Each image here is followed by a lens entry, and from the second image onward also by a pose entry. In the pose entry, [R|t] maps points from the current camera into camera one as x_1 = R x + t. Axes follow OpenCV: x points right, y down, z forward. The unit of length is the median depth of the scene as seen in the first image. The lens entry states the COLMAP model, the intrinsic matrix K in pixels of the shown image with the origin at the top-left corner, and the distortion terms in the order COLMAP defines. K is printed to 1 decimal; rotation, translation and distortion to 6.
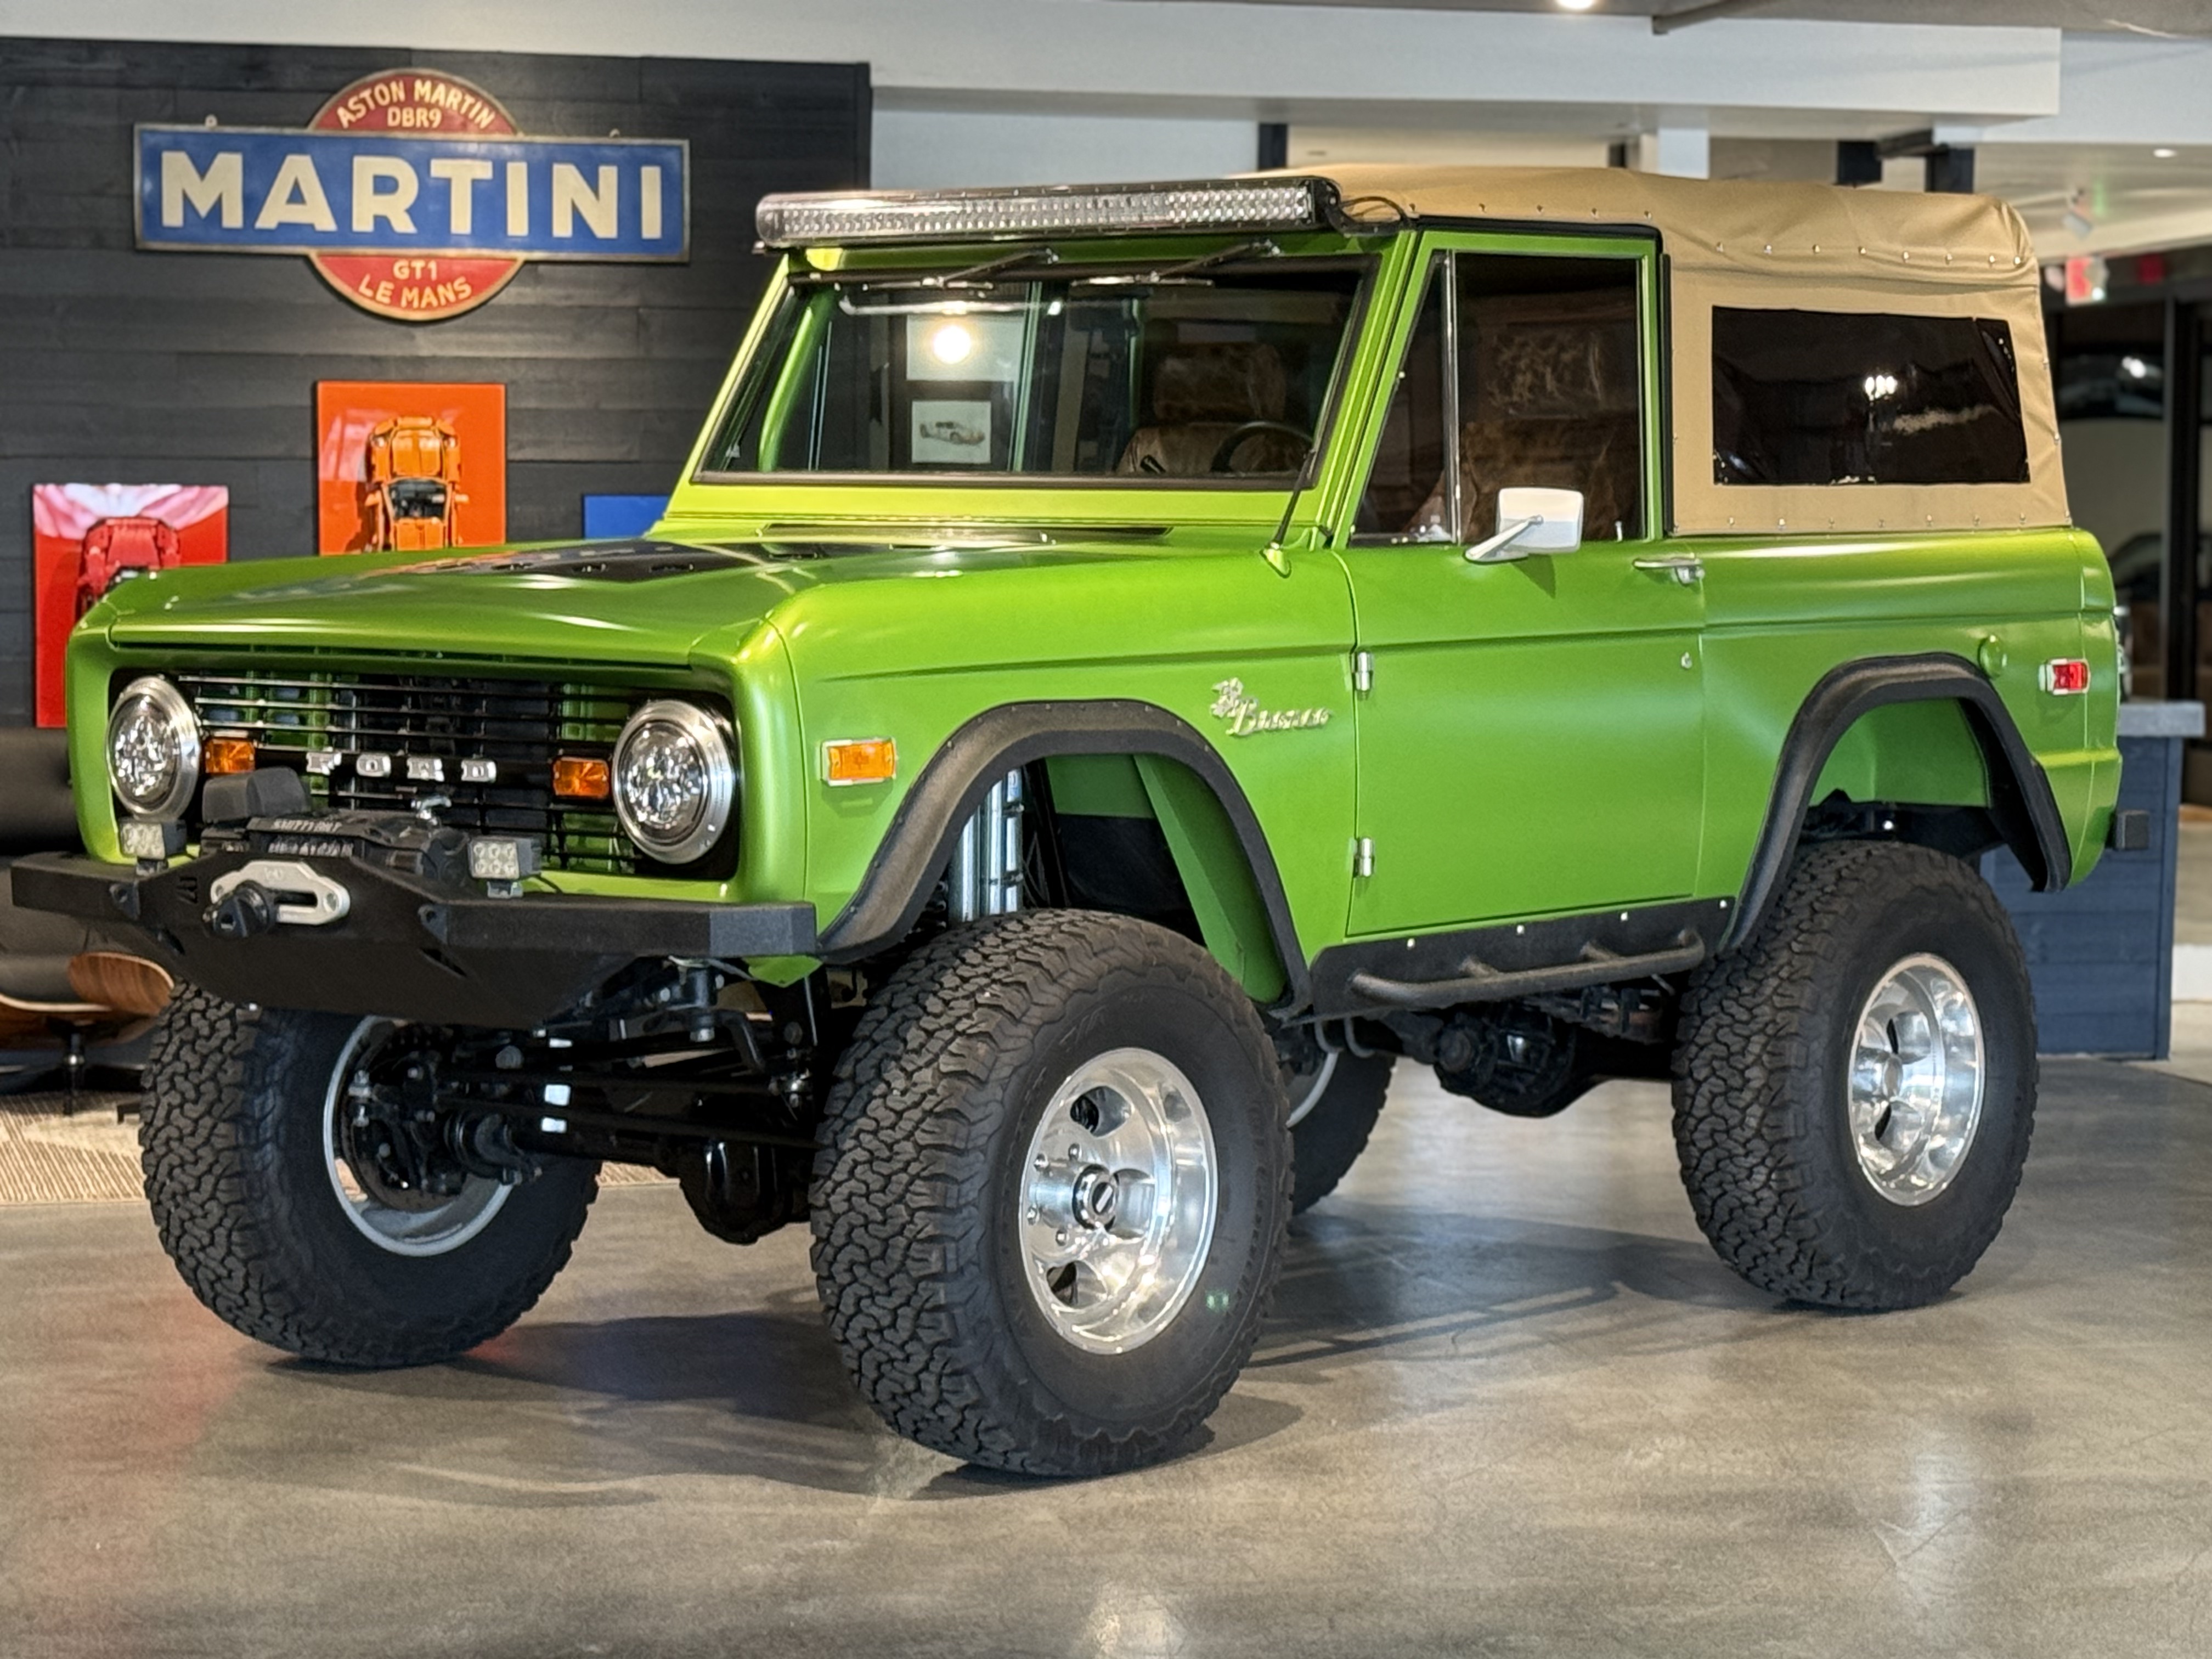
lens RADIAL K [[5355.0, 0, 1092.4], [0, 5355.0, 814.7], [0, 0, 1]] dist [0.185985, 0.000000]
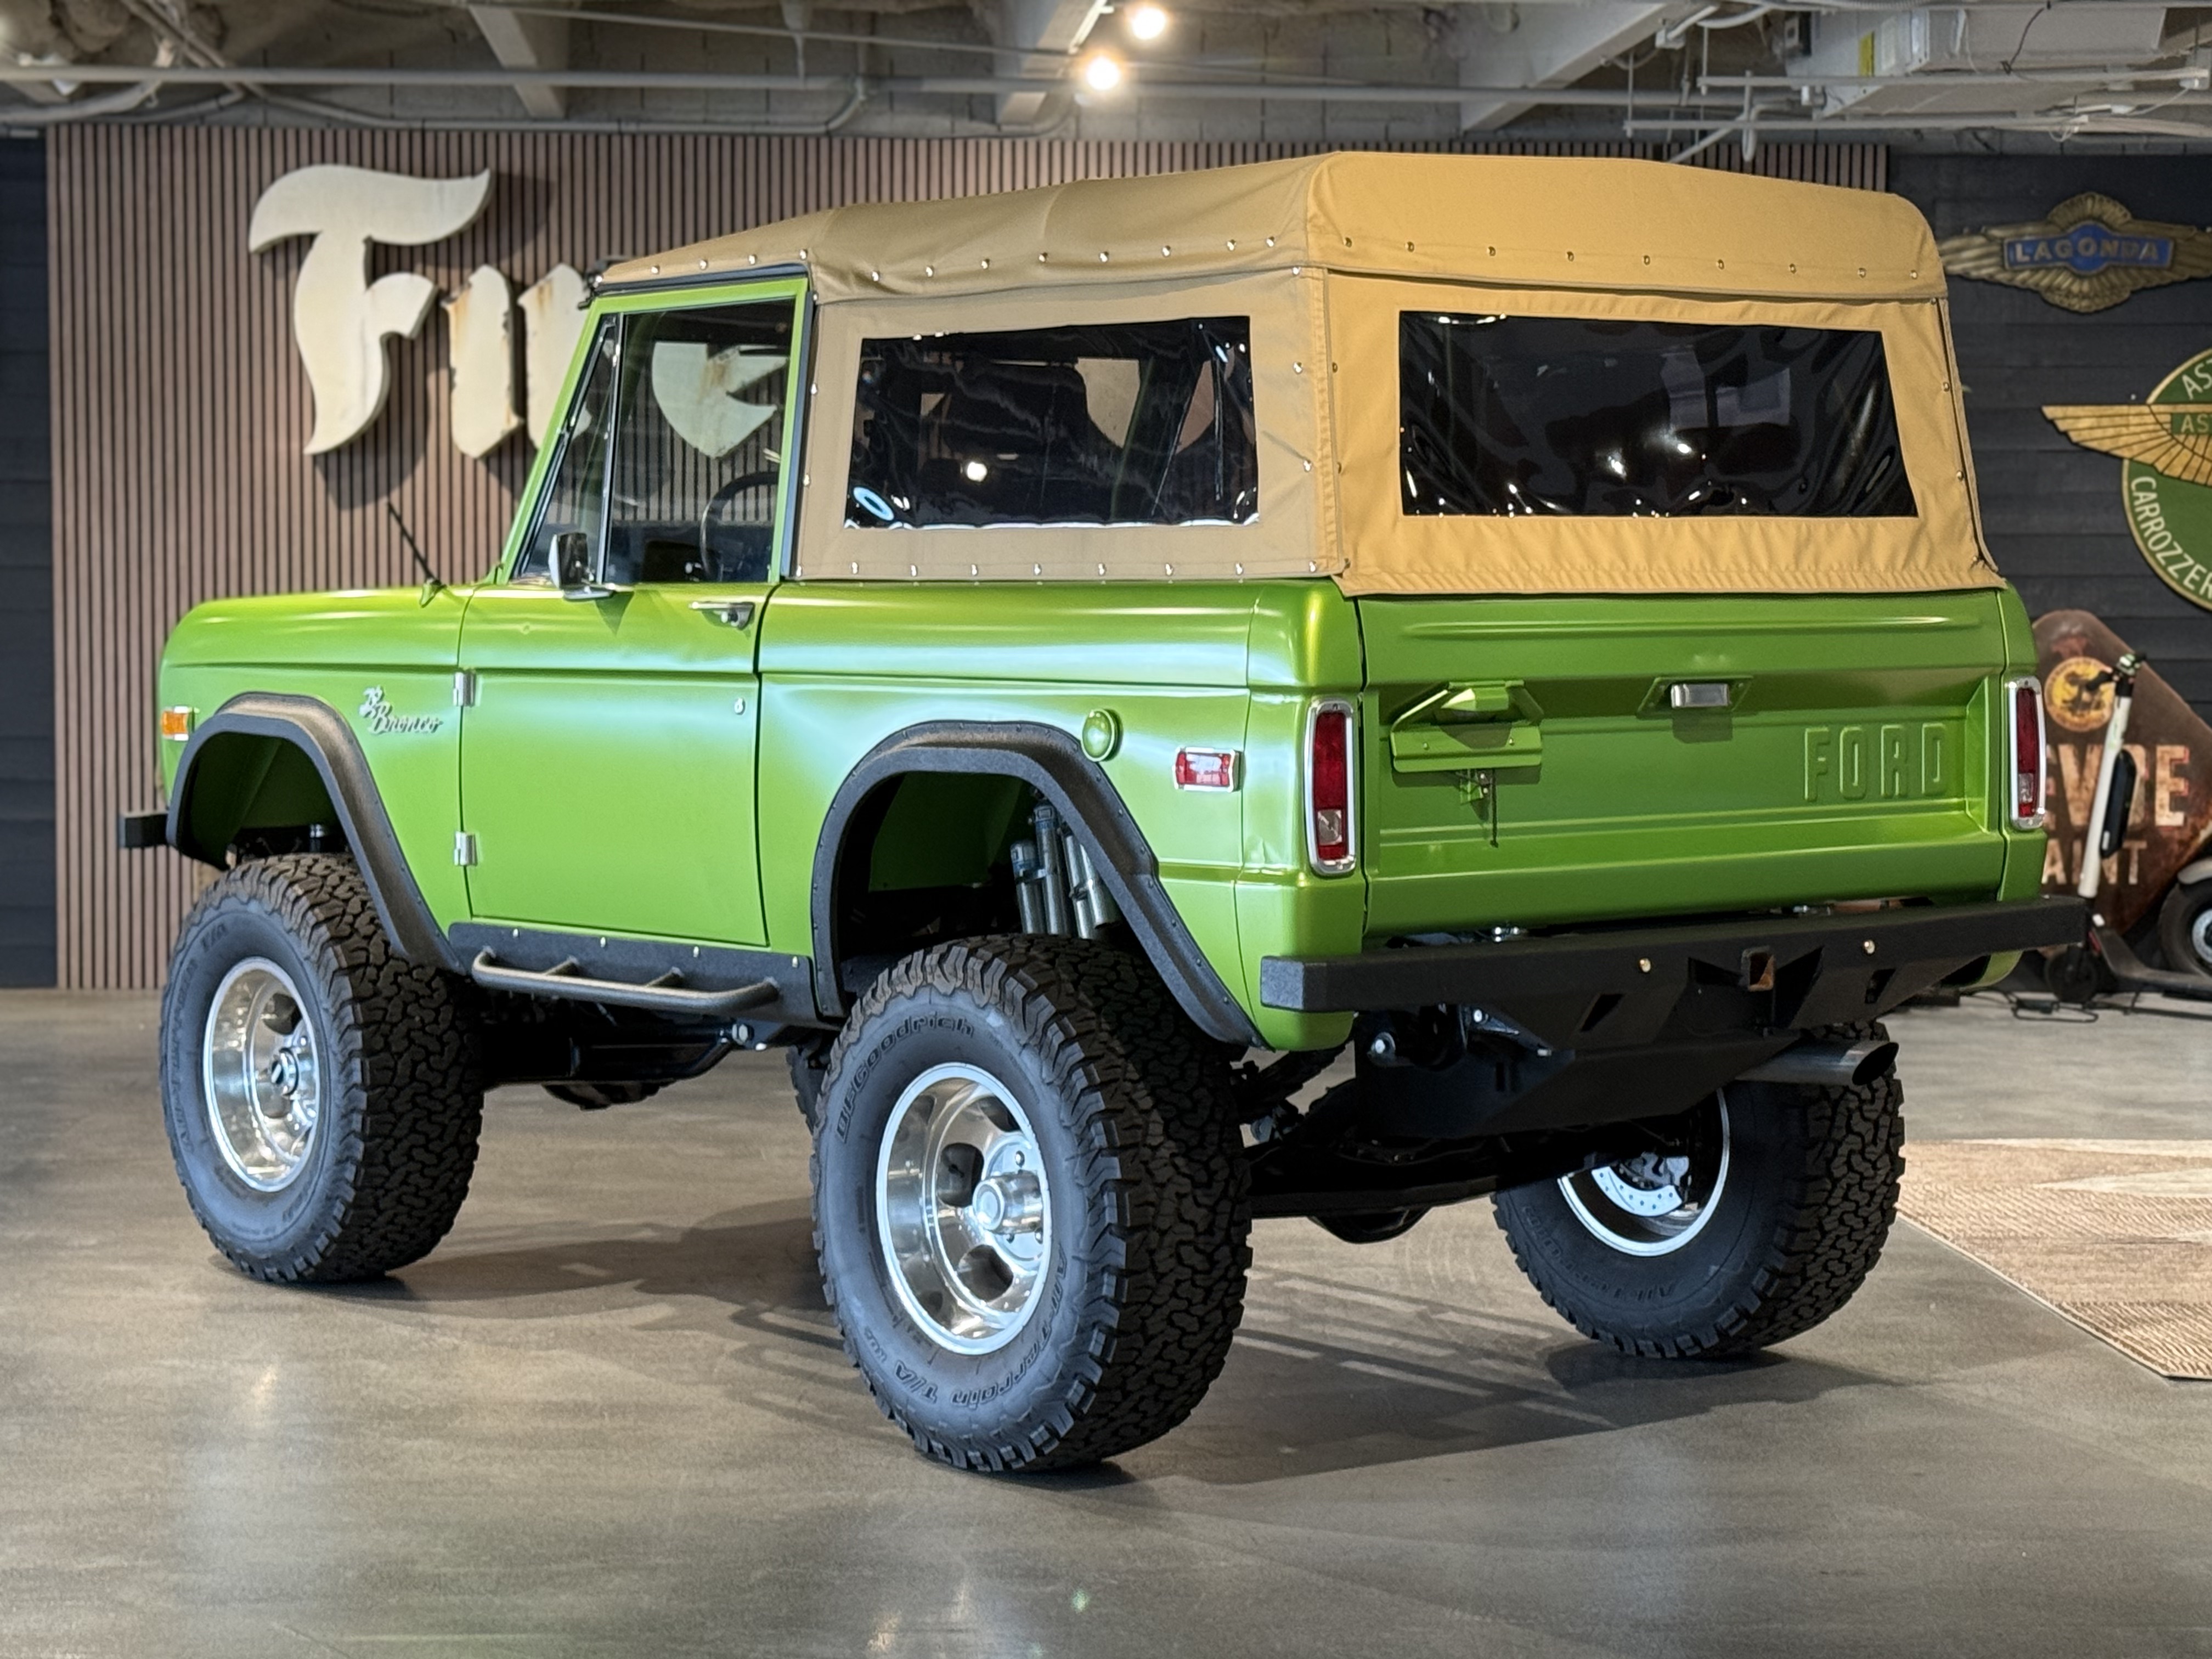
lens RADIAL K [[4379.9, 0, 1126.8], [0, 4379.9, 768.8], [0, 0, 1]] dist [0.155142, 0.000000]
pose [[-0.164914, 0.045793, -0.985244, 0.855324], [-0.061919, 0.996471, 0.056679, -0.063999], [0.984362, 0.070352, -0.161497, 1.146444]]
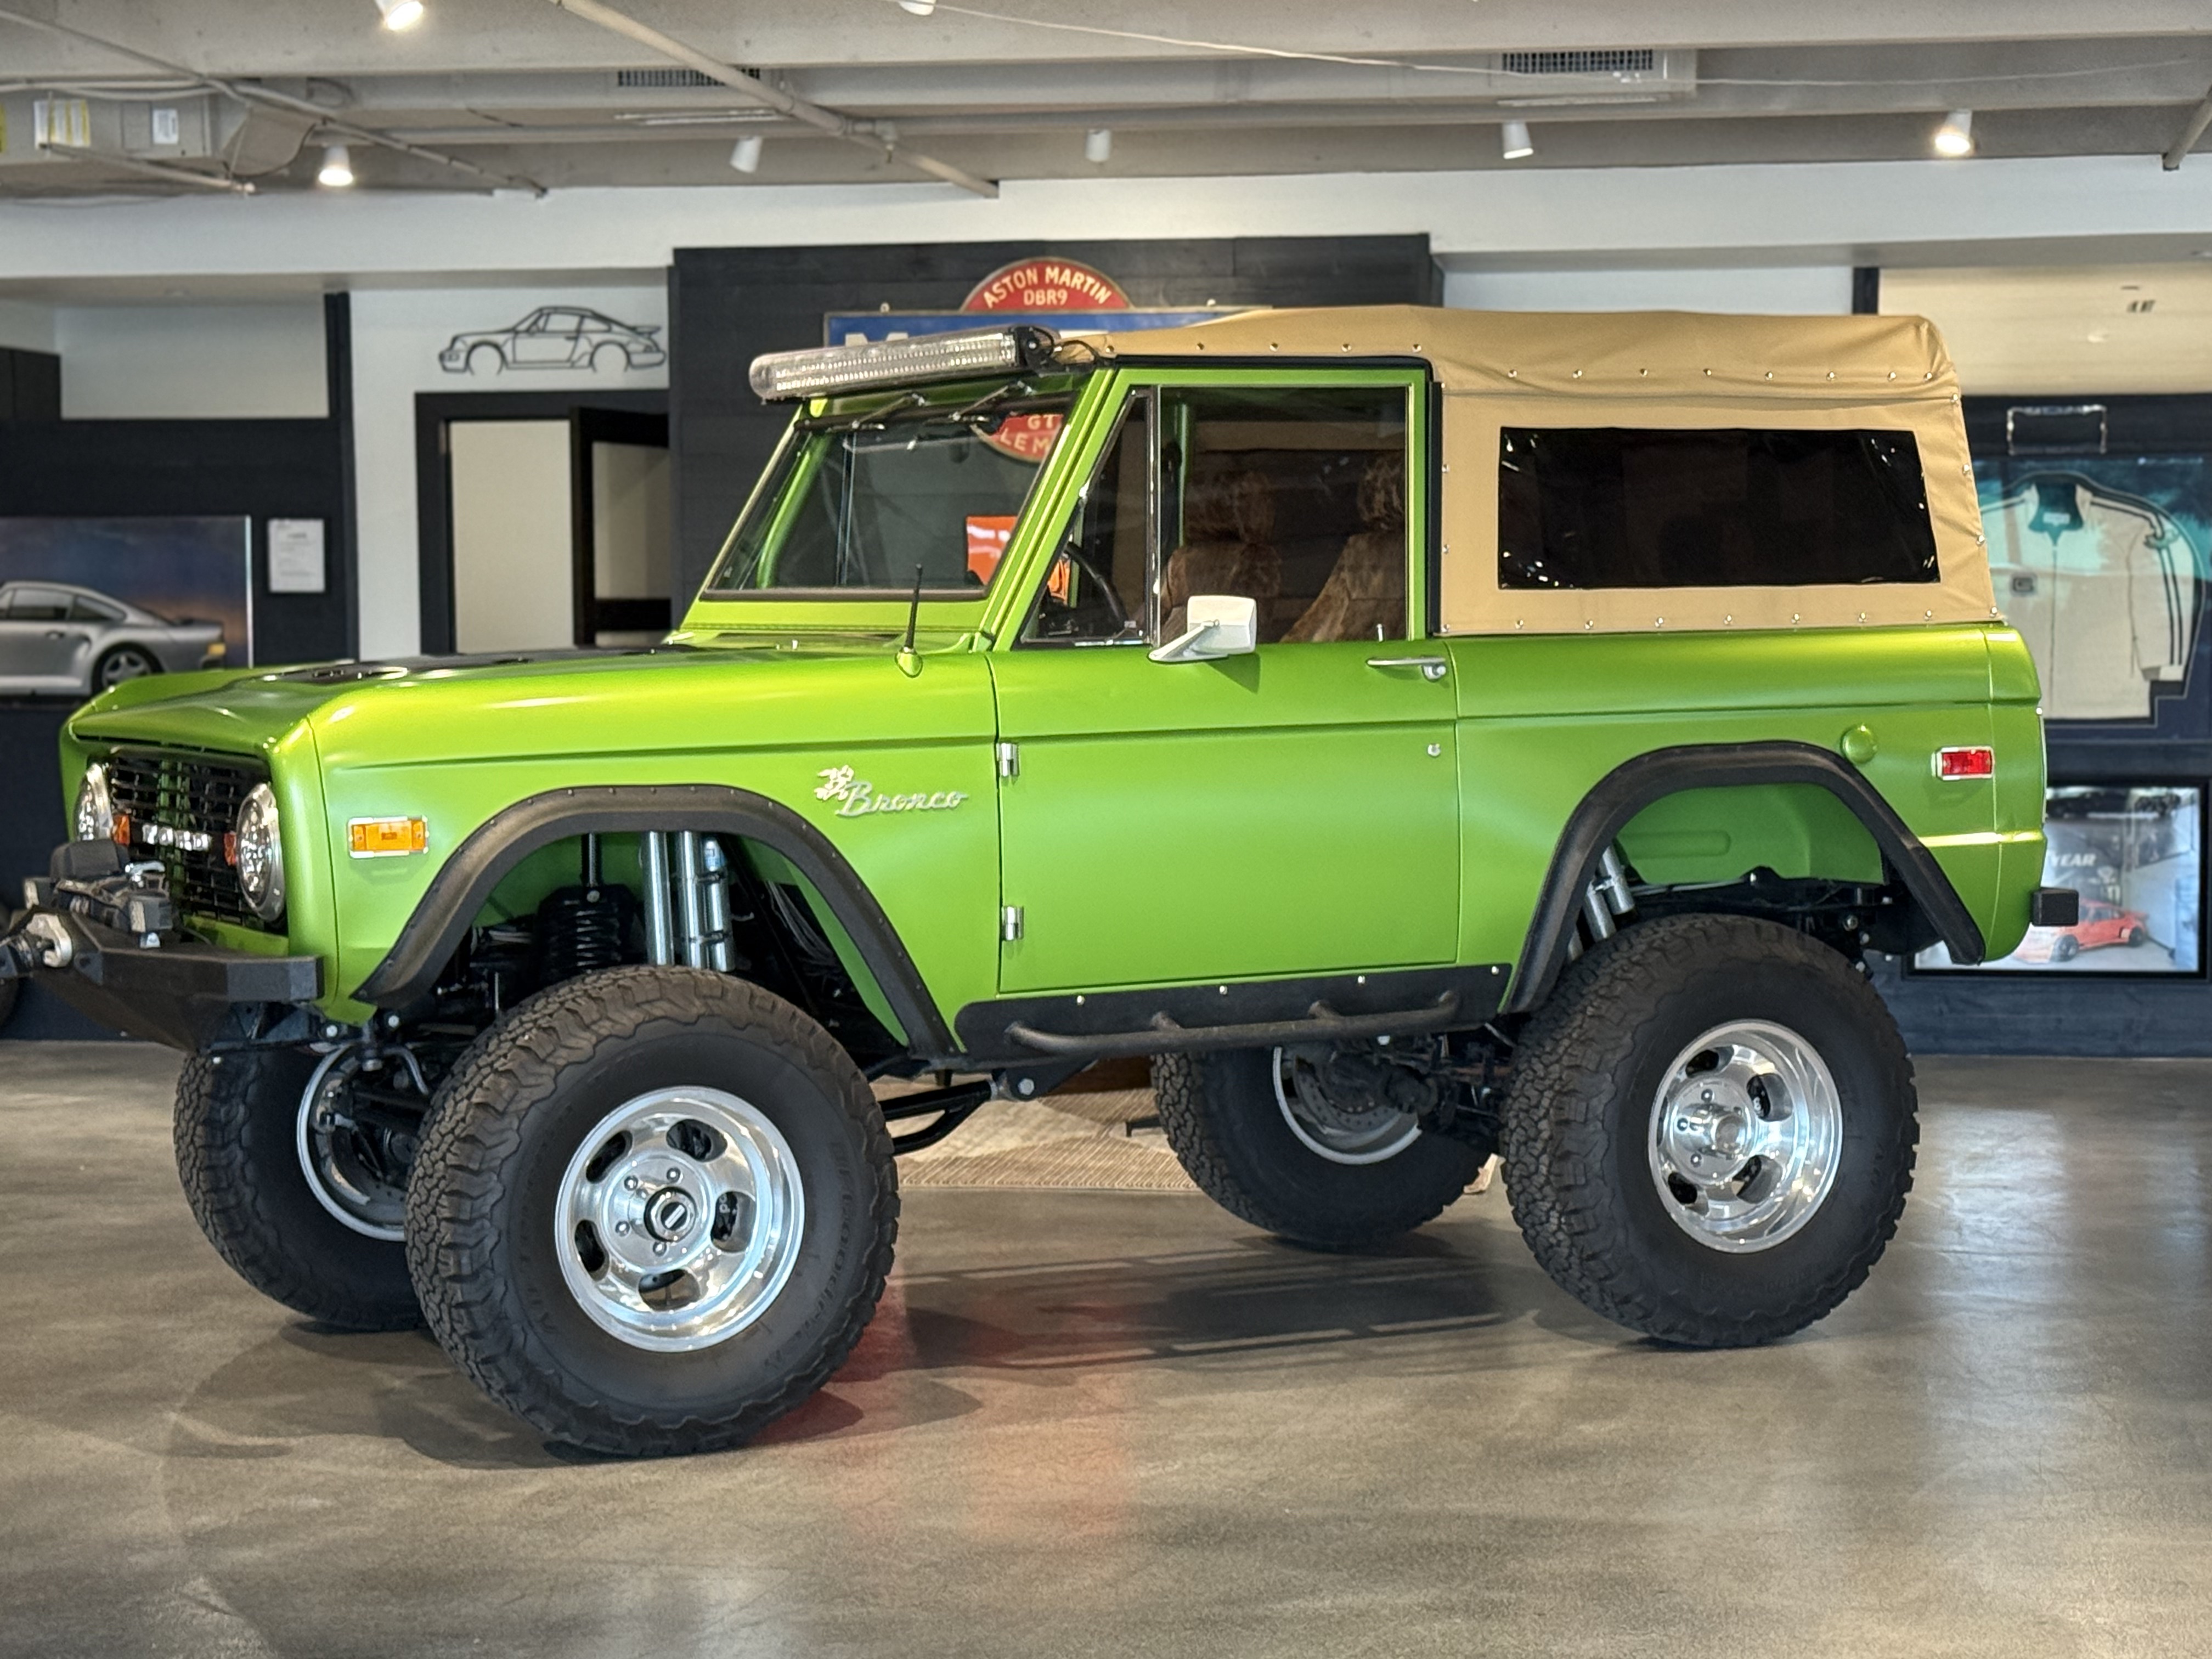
lens RADIAL K [[4379.9, 0, 1103.7], [0, 4379.9, 839.2], [0, 0, 1]] dist [0.155142, 0.000000]
pose [[0.924097, 0.008020, -0.382073, 0.382318], [-0.010241, 0.999940, -0.003780, -0.005969], [0.382020, 0.007406, 0.924124, 0.137305]]
